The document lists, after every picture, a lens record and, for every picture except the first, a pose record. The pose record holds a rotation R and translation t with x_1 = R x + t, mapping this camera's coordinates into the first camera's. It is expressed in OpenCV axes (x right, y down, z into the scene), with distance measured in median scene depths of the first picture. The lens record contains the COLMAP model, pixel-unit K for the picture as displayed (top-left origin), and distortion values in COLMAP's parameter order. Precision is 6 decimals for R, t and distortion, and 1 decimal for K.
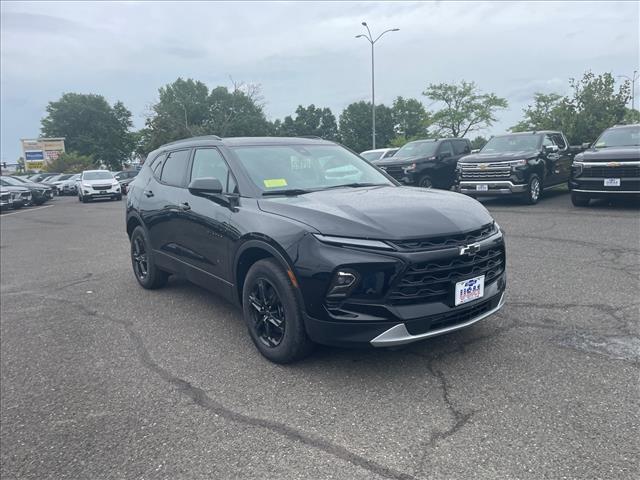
lens RADIAL K [[489.0, 0, 324.5], [0, 489.0, 237.0], [0, 0, 1]] dist [0.092040, -0.119879]
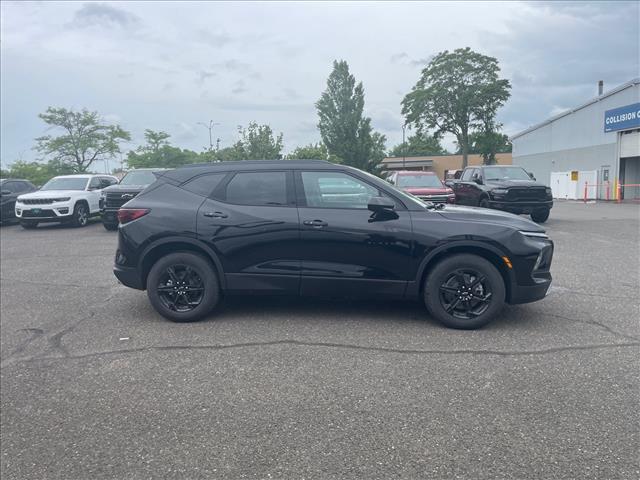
lens RADIAL K [[489.0, 0, 324.5], [0, 489.0, 237.0], [0, 0, 1]] dist [0.092040, -0.119879]
pose [[0.652912, -0.055238, 0.755417, -0.159536], [0.104170, 0.994409, -0.017321, -0.002539], [-0.750237, 0.090001, 0.655015, 0.041103]]
